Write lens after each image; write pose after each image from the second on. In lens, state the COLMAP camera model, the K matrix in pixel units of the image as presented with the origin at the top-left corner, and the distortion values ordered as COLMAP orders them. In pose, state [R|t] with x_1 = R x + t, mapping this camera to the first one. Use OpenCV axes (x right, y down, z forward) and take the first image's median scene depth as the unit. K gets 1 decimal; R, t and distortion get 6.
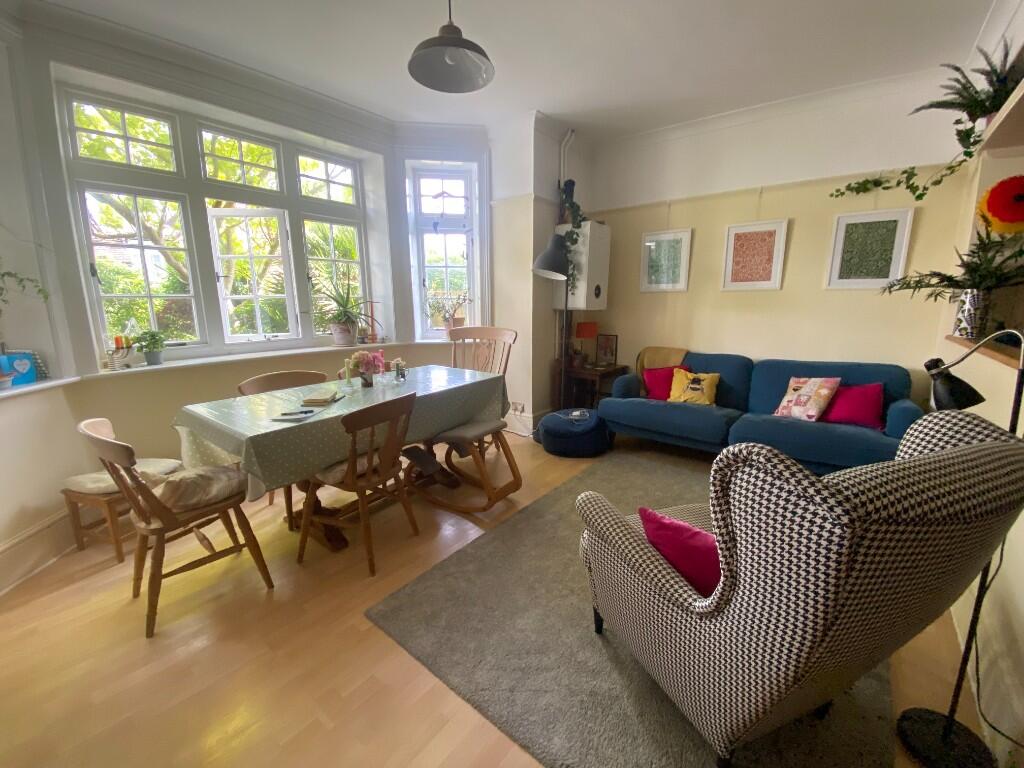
lens RADIAL K [[412.7, 0, 507.3], [0, 412.7, 384.4], [0, 0, 1]] dist [0.021724, -0.022440]
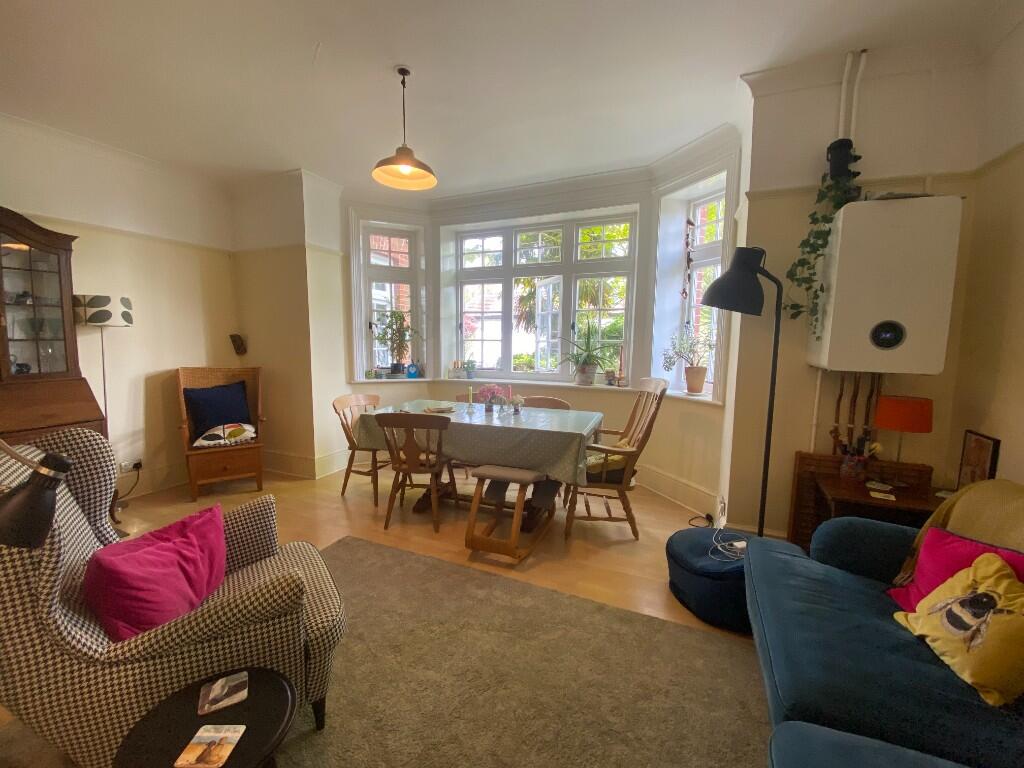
lens RADIAL K [[412.7, 0, 507.3], [0, 412.7, 384.4], [0, 0, 1]] dist [0.021724, -0.022440]
pose [[0.268147, 0.107357, -0.957377, 0.855370], [-0.214798, 0.975418, 0.049218, -0.145428], [0.939127, 0.192444, 0.284616, 0.696530]]
